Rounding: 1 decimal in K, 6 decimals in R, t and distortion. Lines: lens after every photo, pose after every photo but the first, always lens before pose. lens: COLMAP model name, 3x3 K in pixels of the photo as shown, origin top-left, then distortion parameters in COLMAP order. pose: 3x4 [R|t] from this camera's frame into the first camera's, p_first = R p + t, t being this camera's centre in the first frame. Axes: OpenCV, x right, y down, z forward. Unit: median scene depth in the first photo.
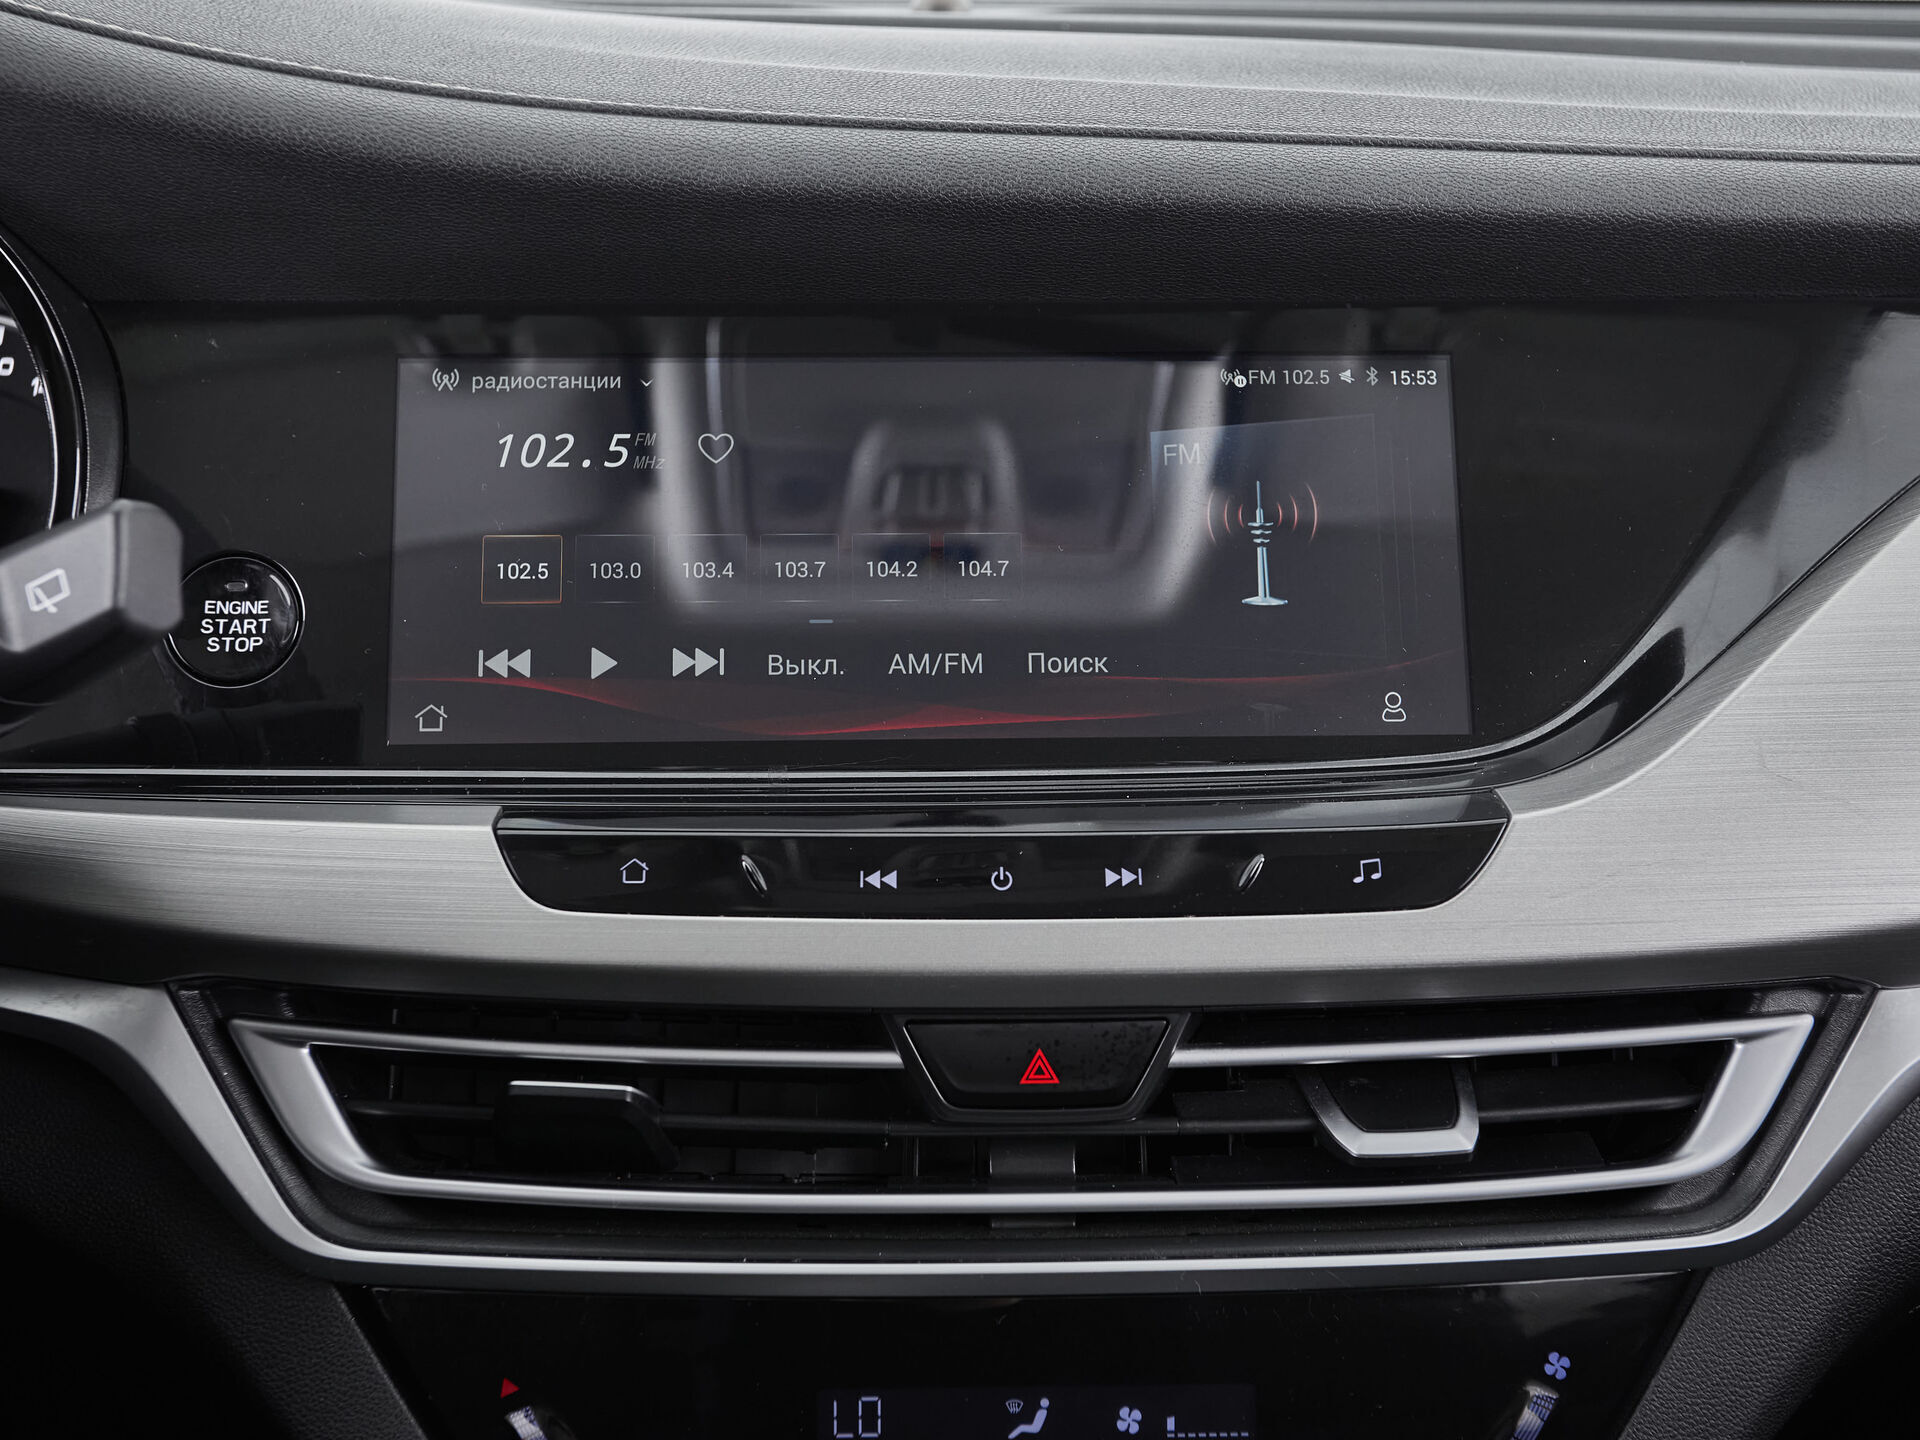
lens RADIAL K [[2561.4, 0, 960.0], [0, 2561.4, 720.0], [0, 0, 1]] dist [0.053509, 0.024926]
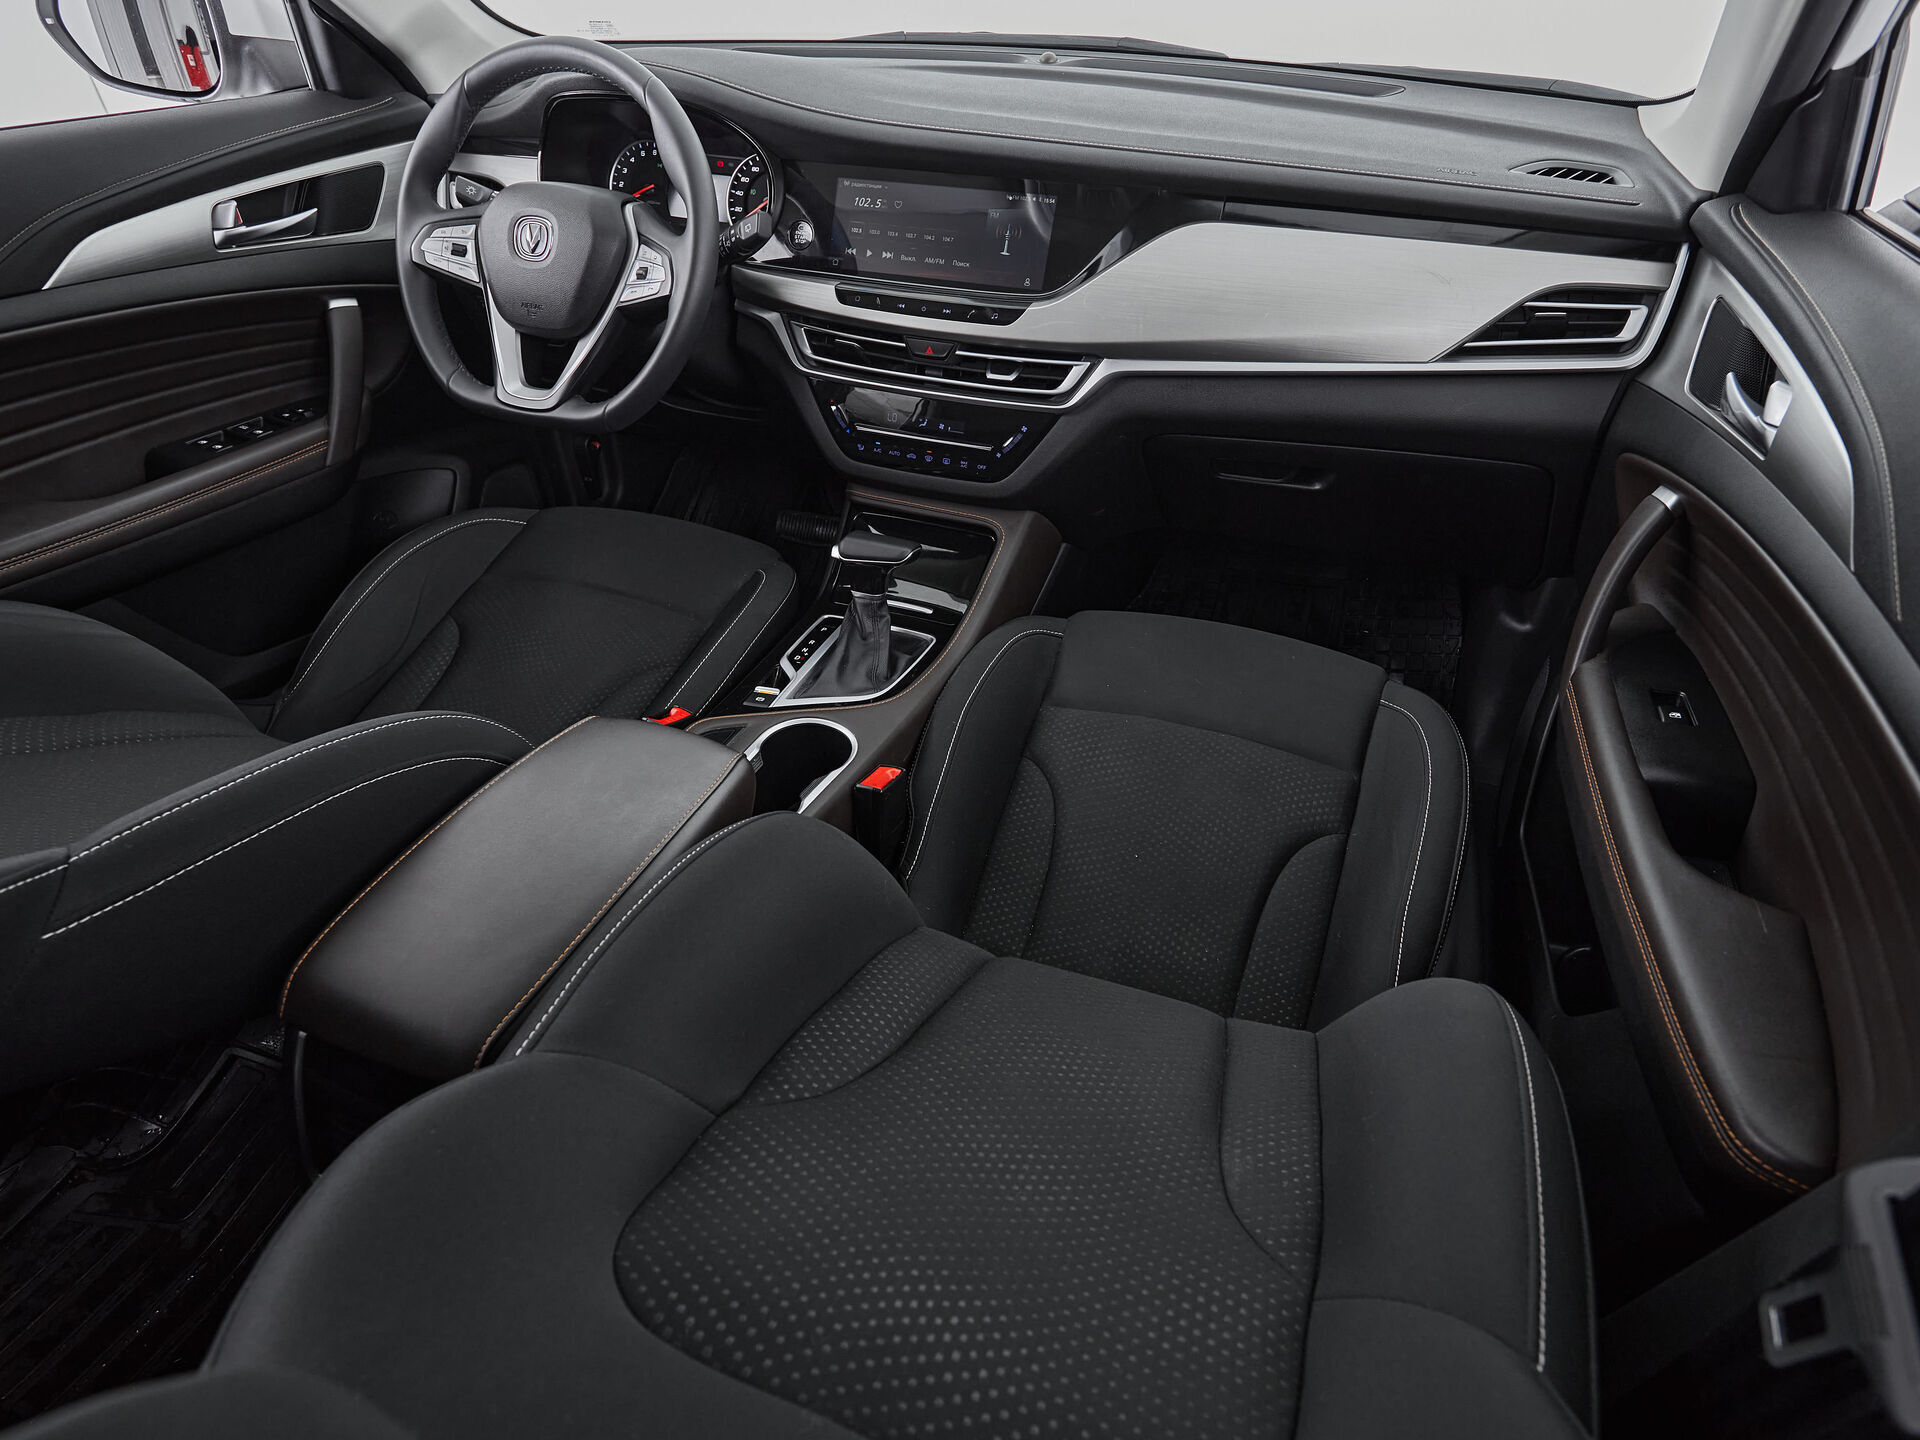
lens RADIAL K [[1087.9, 0, 960.0], [0, 1087.9, 720.0], [0, 0, 1]] dist [0.006003, 0.001786]
pose [[0.921380, 0.234905, -0.309642, 0.880487], [-0.101818, 0.914748, 0.390985, -0.039083], [0.375089, -0.328719, 0.866748, -1.009660]]
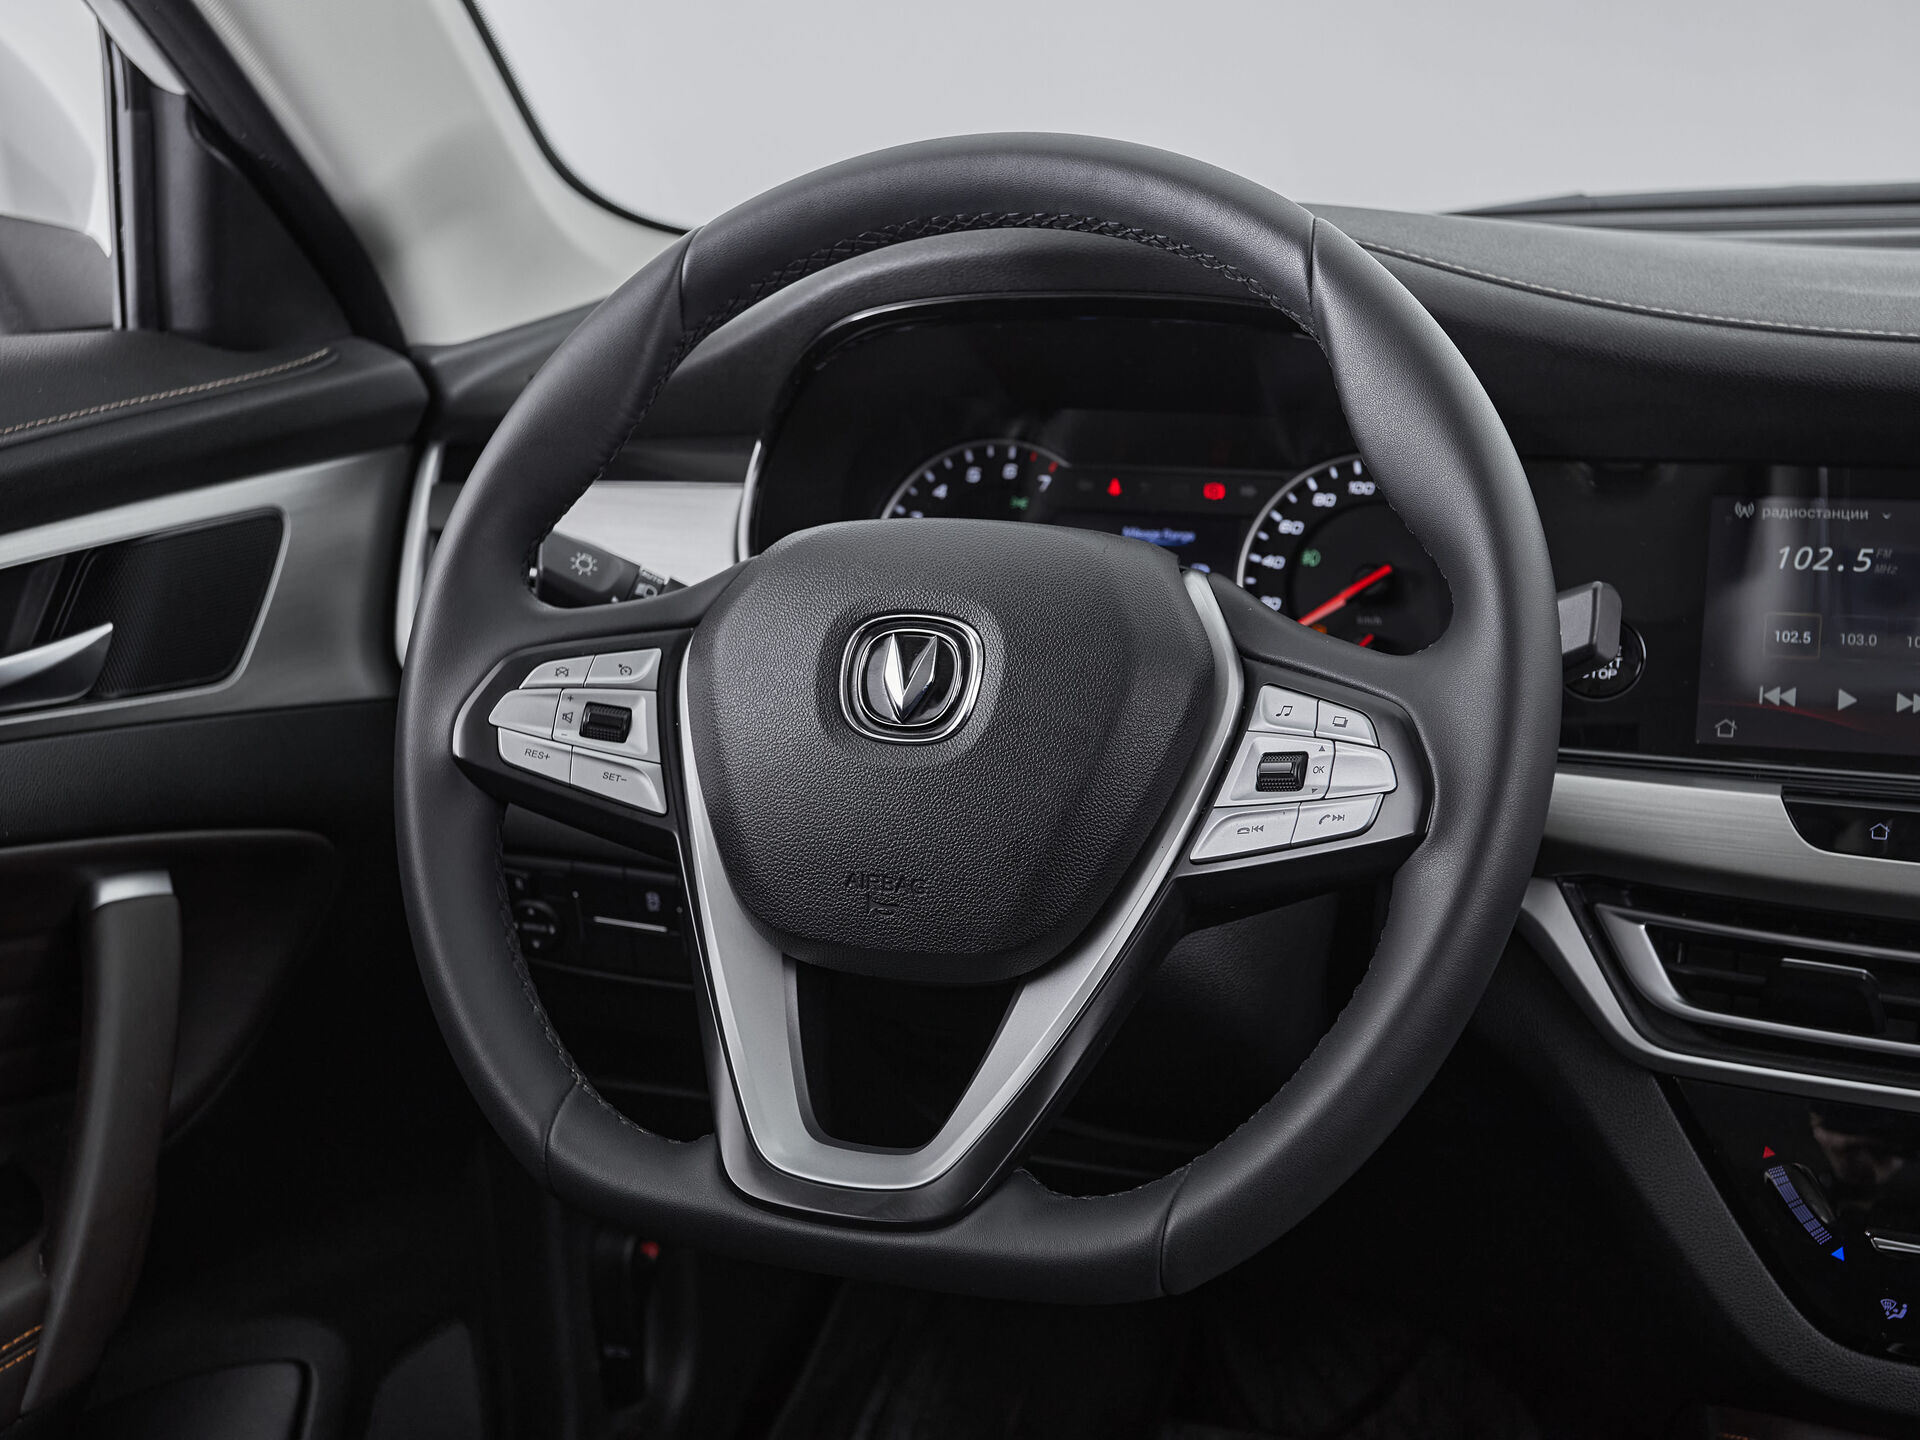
lens RADIAL K [[2383.7, 0, 960.0], [0, 2383.7, 720.0], [0, 0, 1]] dist [0.078985, 0.008159]
pose [[0.926595, 0.067516, -0.369950, -0.102219], [-0.077100, 0.996961, -0.011163, 0.048548], [0.368072, 0.038867, 0.928985, -0.545236]]
